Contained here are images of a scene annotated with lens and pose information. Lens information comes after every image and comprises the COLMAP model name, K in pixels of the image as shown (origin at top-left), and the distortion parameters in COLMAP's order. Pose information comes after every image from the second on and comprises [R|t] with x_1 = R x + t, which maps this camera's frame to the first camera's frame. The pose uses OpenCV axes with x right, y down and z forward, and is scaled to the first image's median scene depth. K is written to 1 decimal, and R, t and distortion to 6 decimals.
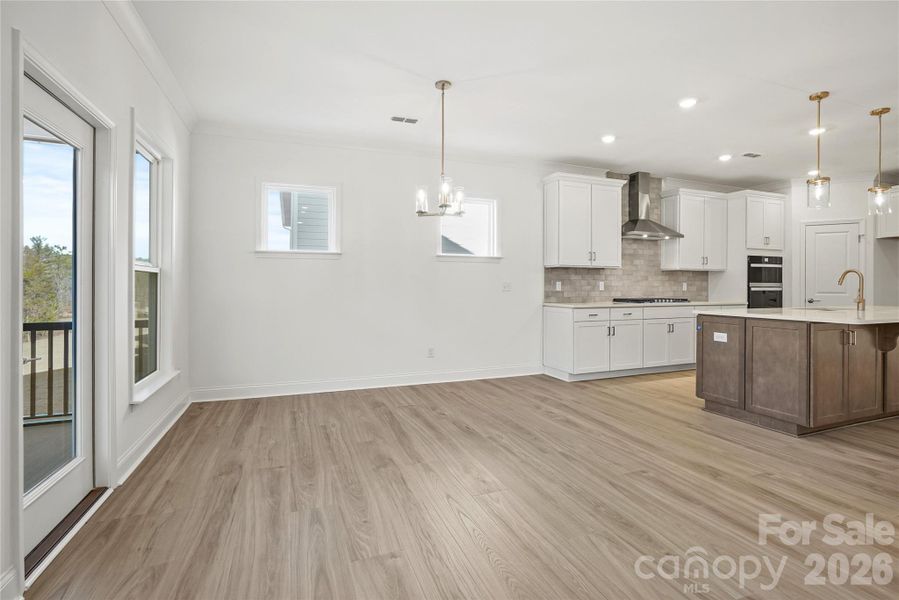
lens RADIAL K [[420.8, 0, 448.2], [0, 420.8, 287.6], [0, 0, 1]] dist [-0.048053, 0.023688]
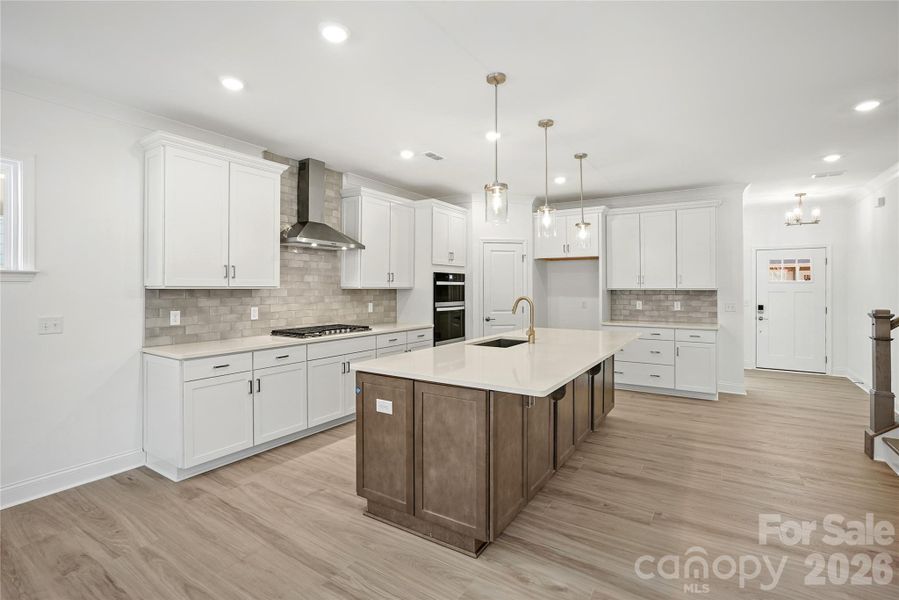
lens RADIAL K [[420.8, 0, 448.2], [0, 420.8, 287.6], [0, 0, 1]] dist [-0.048053, 0.023688]
pose [[0.807239, -0.001960, 0.590222, 0.219756], [0.004681, 0.999984, -0.003081, -0.043259], [-0.590207, 0.005250, 0.807235, 0.252829]]
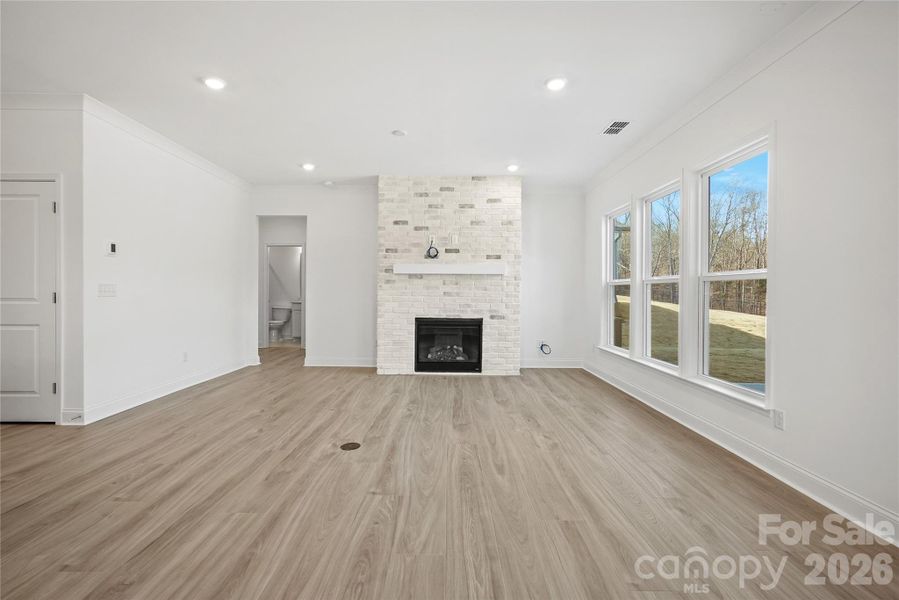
lens RADIAL K [[419.0, 0, 445.8], [0, 419.0, 292.3], [0, 0, 1]] dist [-0.048624, 0.026079]
pose [[-0.936060, -0.008452, 0.351738, -0.014998], [-0.006636, 0.999958, 0.006368, -0.002095], [-0.351777, 0.003627, -0.936077, 0.608006]]
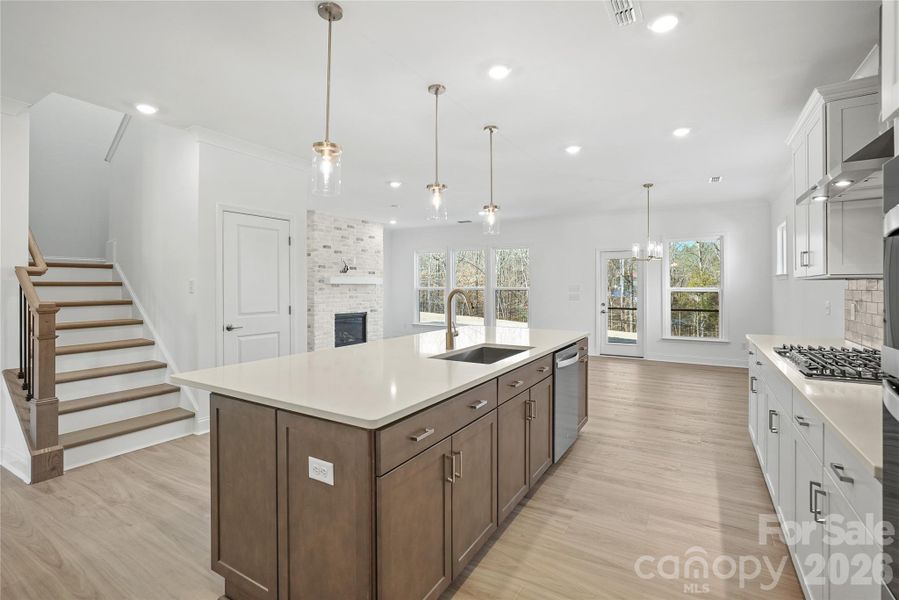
lens RADIAL K [[423.3, 0, 446.9], [0, 423.3, 283.9], [0, 0, 1]] dist [-0.045176, 0.024678]
pose [[-0.784429, -0.005376, -0.620195, 0.999966], [-0.004323, 0.999986, -0.003200, -0.035302], [0.620203, 0.000170, -0.784441, 1.063997]]
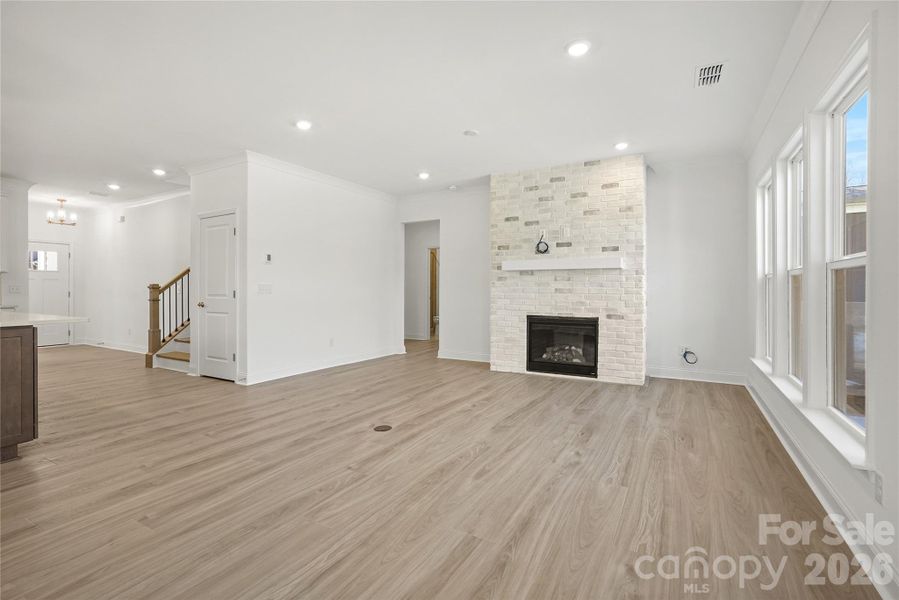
lens RADIAL K [[420.8, 0, 448.2], [0, 420.8, 287.6], [0, 0, 1]] dist [-0.048053, 0.023688]
pose [[-0.644158, 0.000340, 0.764892, -0.225749], [0.002256, 0.999996, 0.001455, -0.000849], [-0.764889, 0.002663, -0.644156, 0.465871]]
